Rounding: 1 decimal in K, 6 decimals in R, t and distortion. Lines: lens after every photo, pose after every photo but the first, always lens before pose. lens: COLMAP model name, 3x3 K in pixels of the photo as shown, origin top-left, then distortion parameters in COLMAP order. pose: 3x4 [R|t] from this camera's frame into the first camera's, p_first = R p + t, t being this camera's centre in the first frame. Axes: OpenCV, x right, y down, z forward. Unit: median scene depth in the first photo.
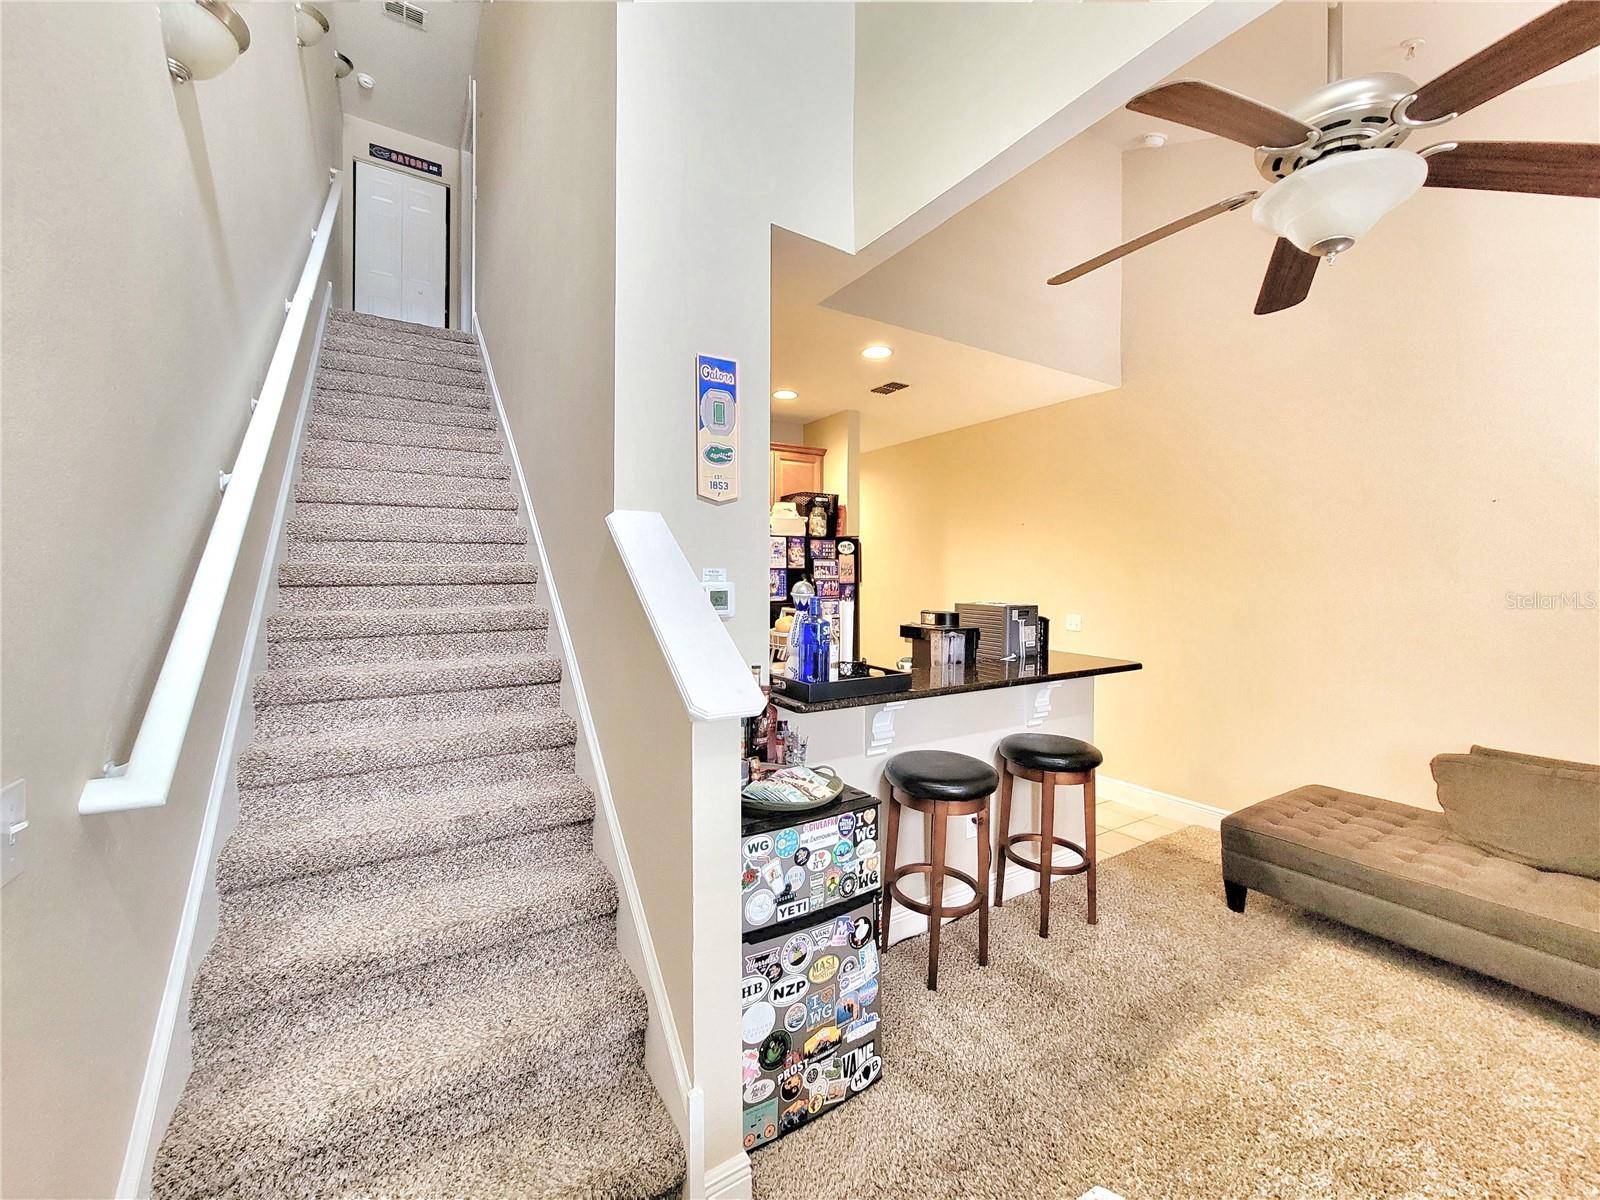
lens RADIAL K [[650.1, 0, 803.7], [0, 650.1, 575.4], [0, 0, 1]] dist [0.000001, 0.000807]
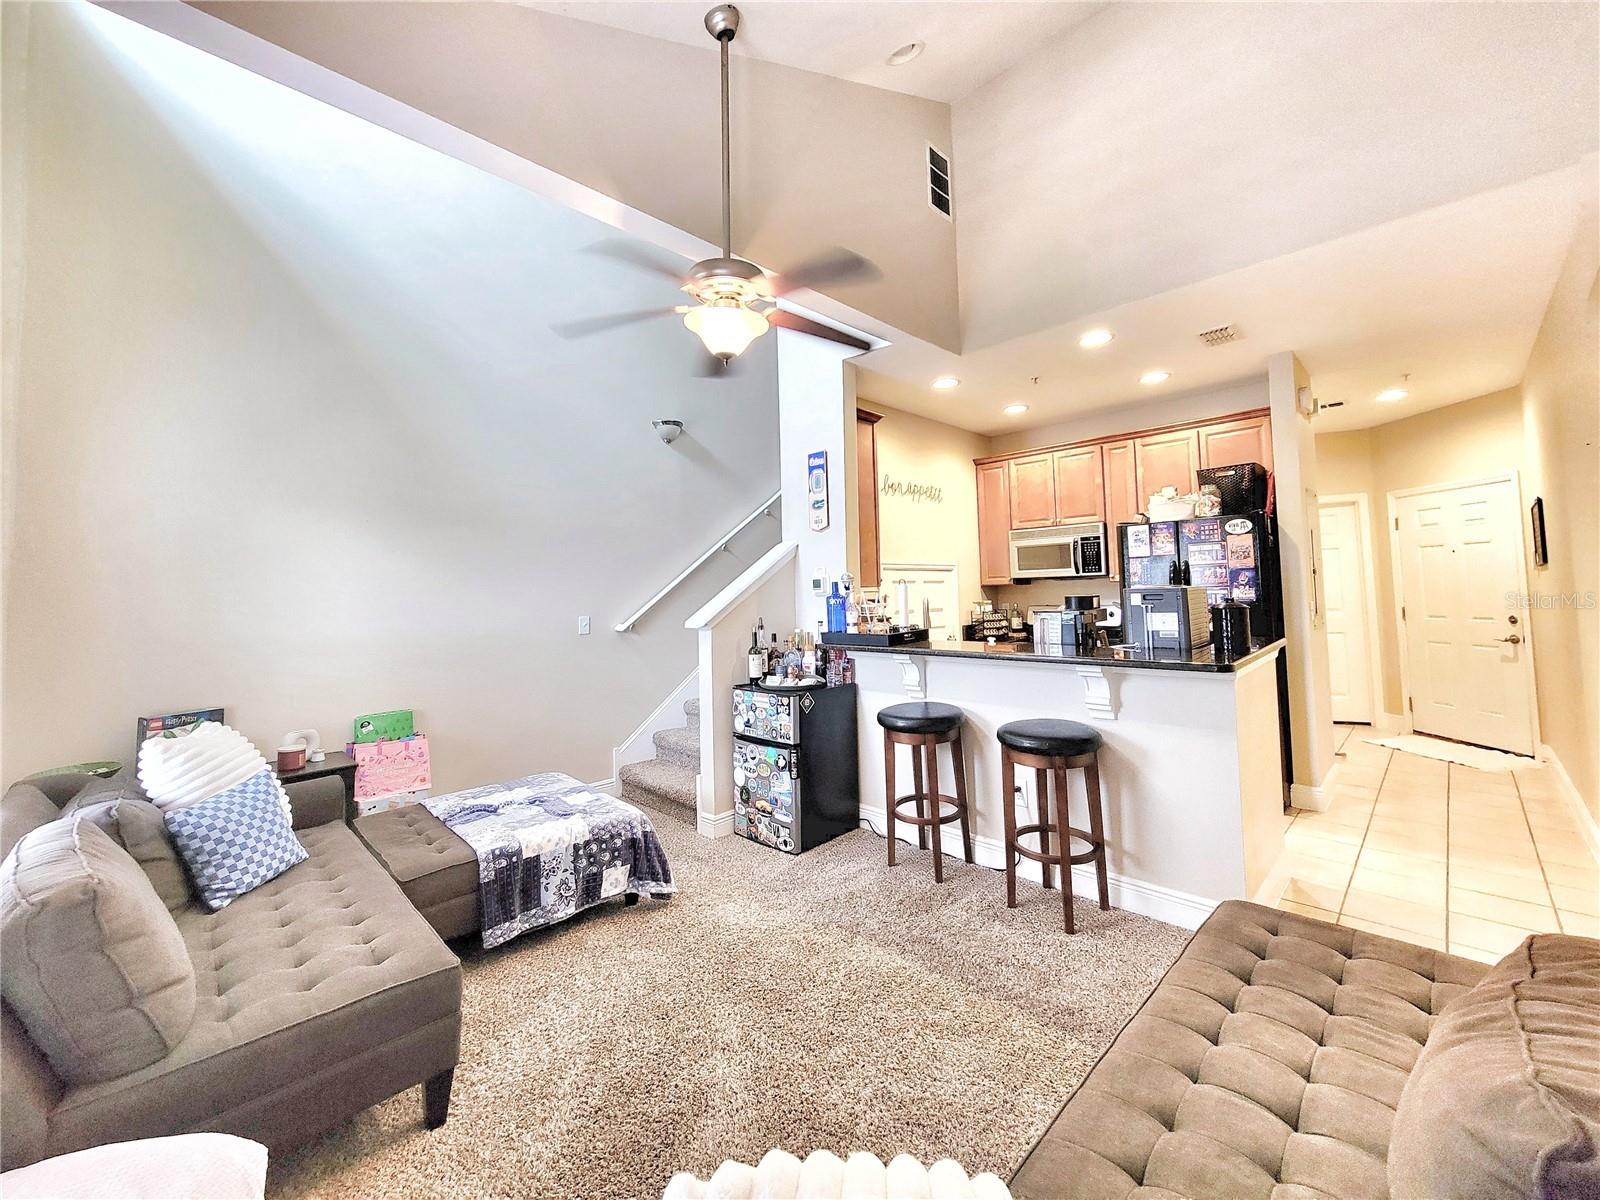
lens RADIAL K [[650.1, 0, 801.5], [0, 650.1, 552.2], [0, 0, 1]] dist [0.000001, 0.000807]
pose [[0.222469, -0.066595, -0.972663, 1.562773], [0.027309, 0.997699, -0.062063, 0.056981], [0.974557, -0.012755, 0.223776, 0.528405]]
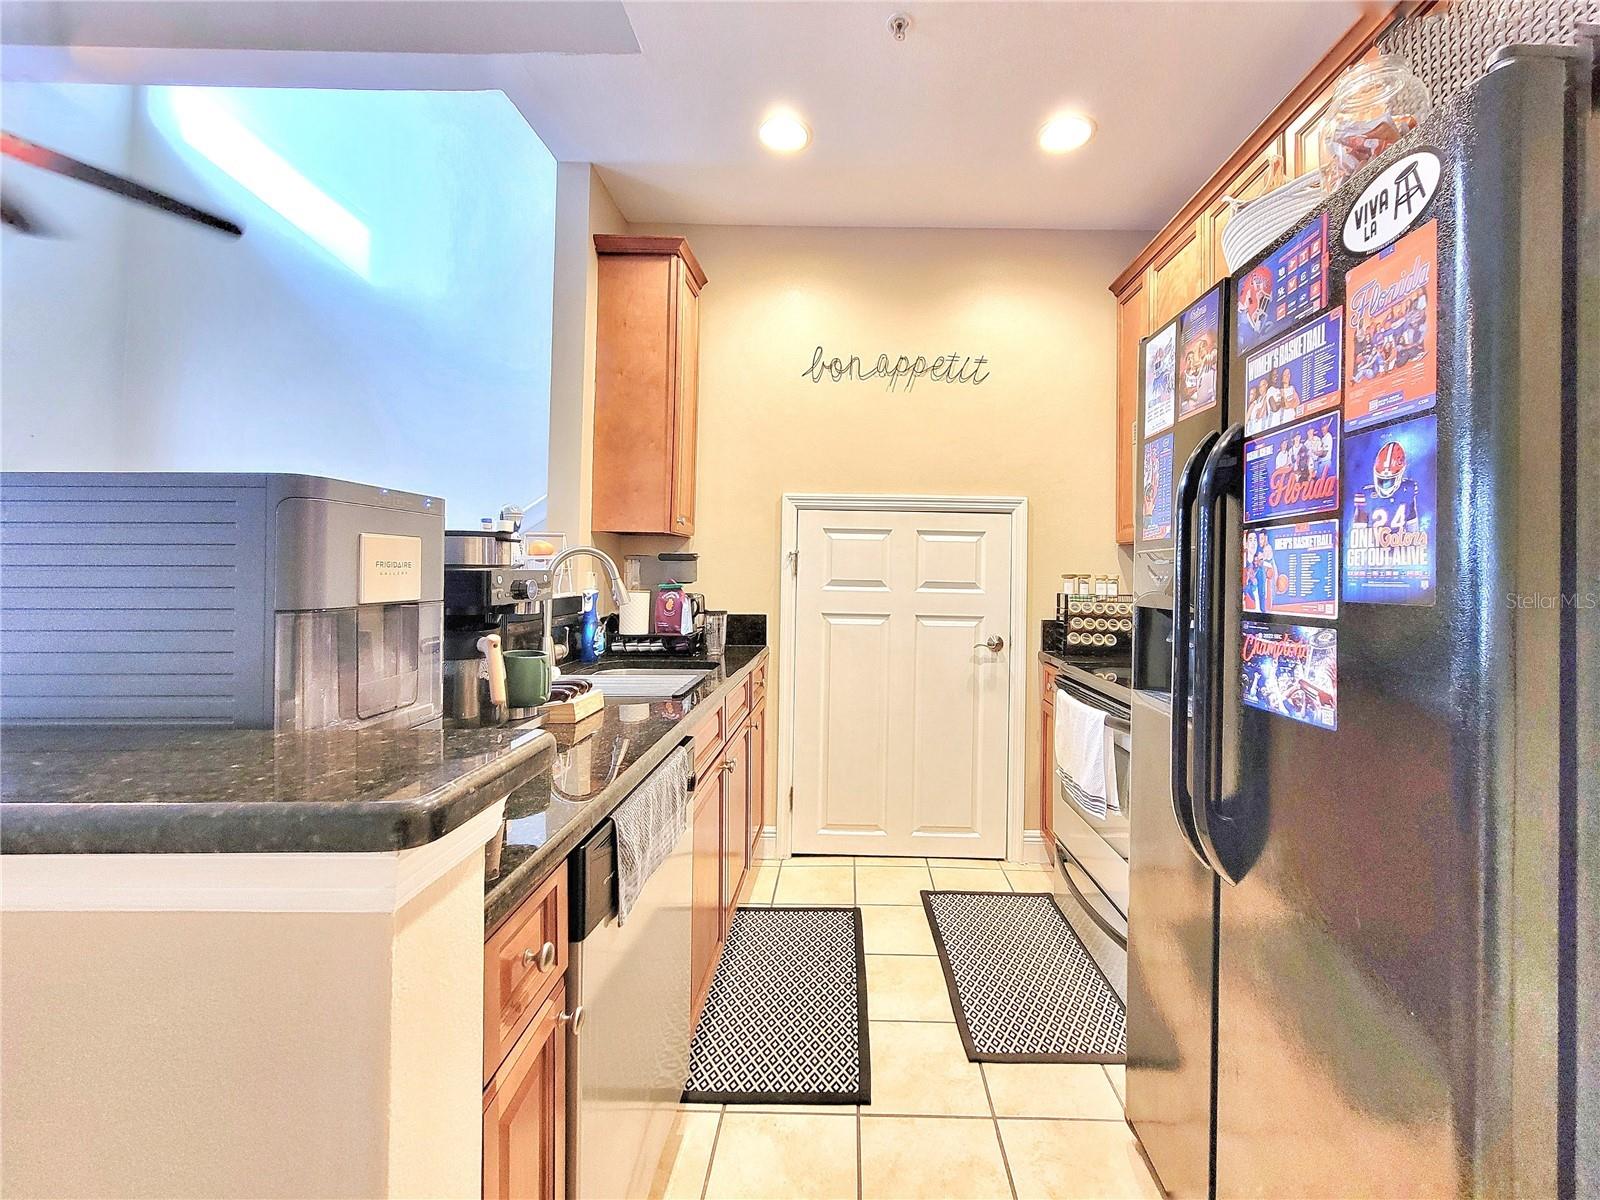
lens RADIAL K [[650.1, 0, 843.9], [0, 650.1, 558.2], [0, 0, 1]] dist [0.000001, 0.000807]
pose [[-0.534096, -0.023330, -0.845102, 0.568371], [-0.013243, 0.999727, -0.019229, 0.106000], [0.845320, 0.000922, -0.534260, 1.999472]]
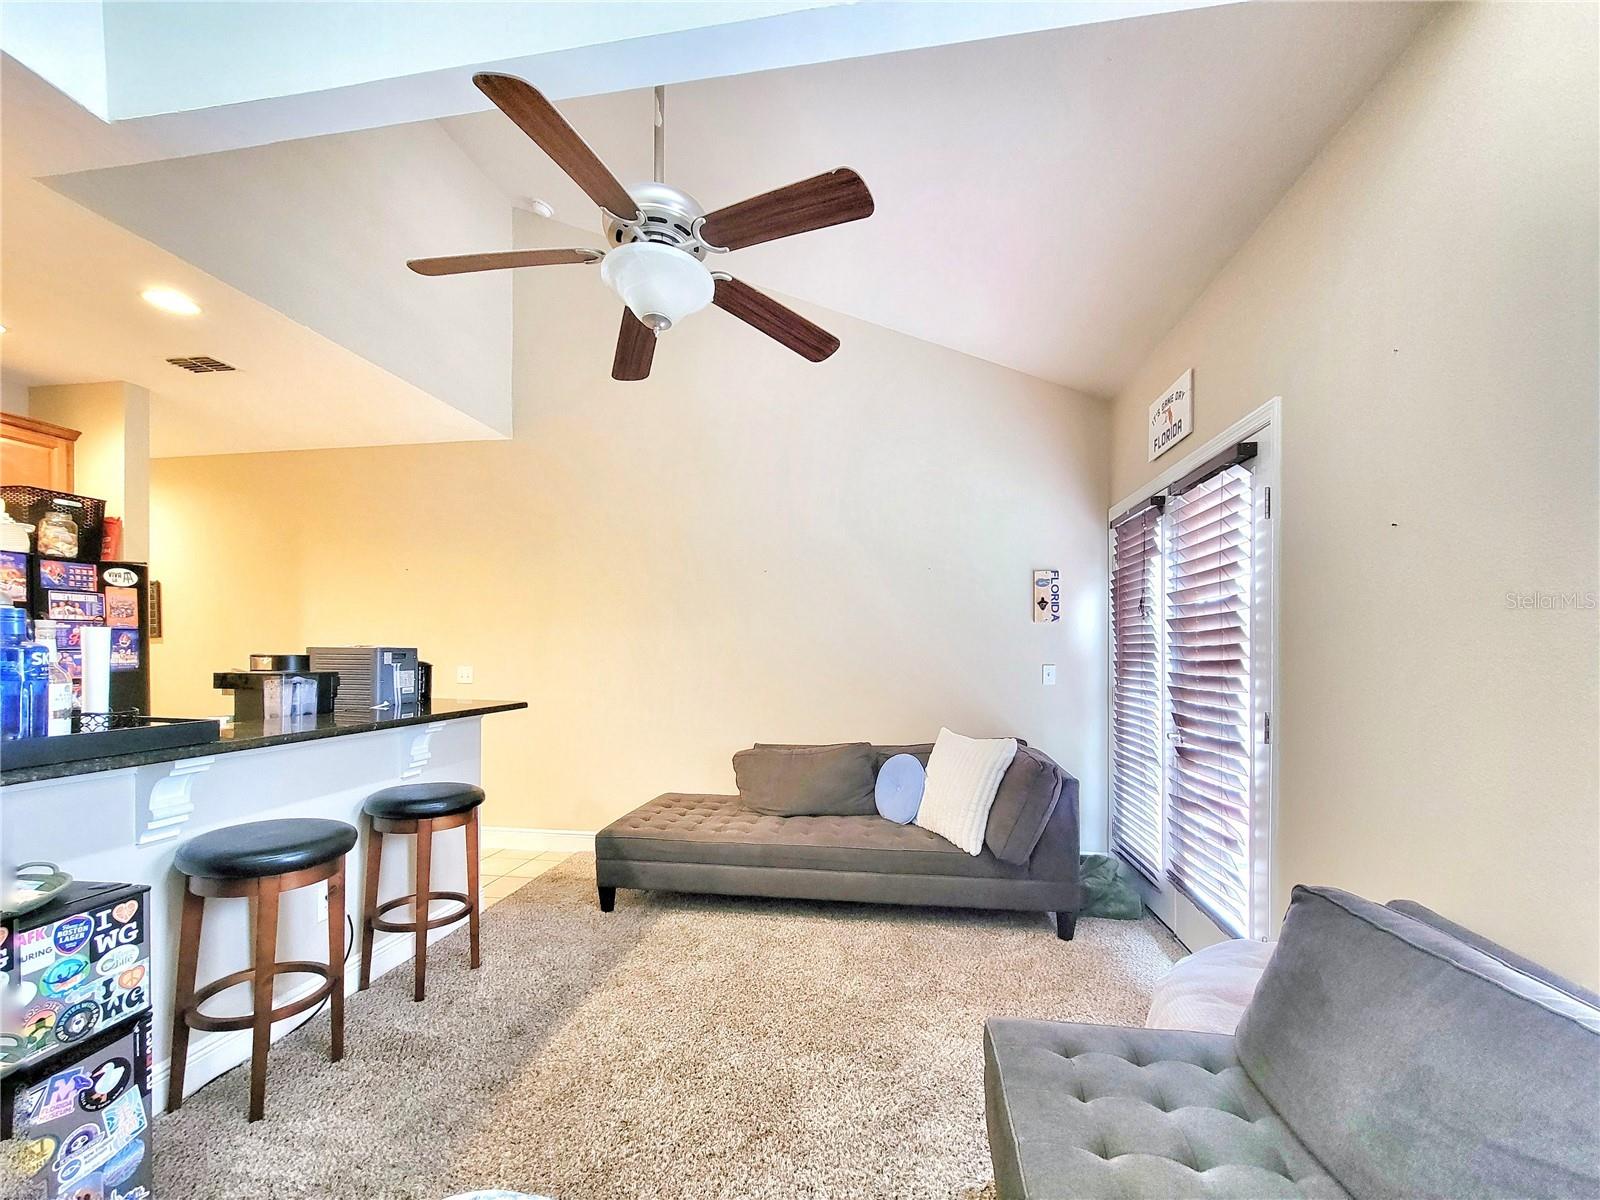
lens RADIAL K [[650.1, 0, 798.6], [0, 650.1, 653.1], [0, 0, 1]] dist [0.000001, 0.000807]
pose [[0.662067, -0.007289, 0.749409, 0.047854], [0.003541, 0.999972, 0.006597, 0.074358], [-0.749436, -0.001714, 0.662074, -0.003882]]
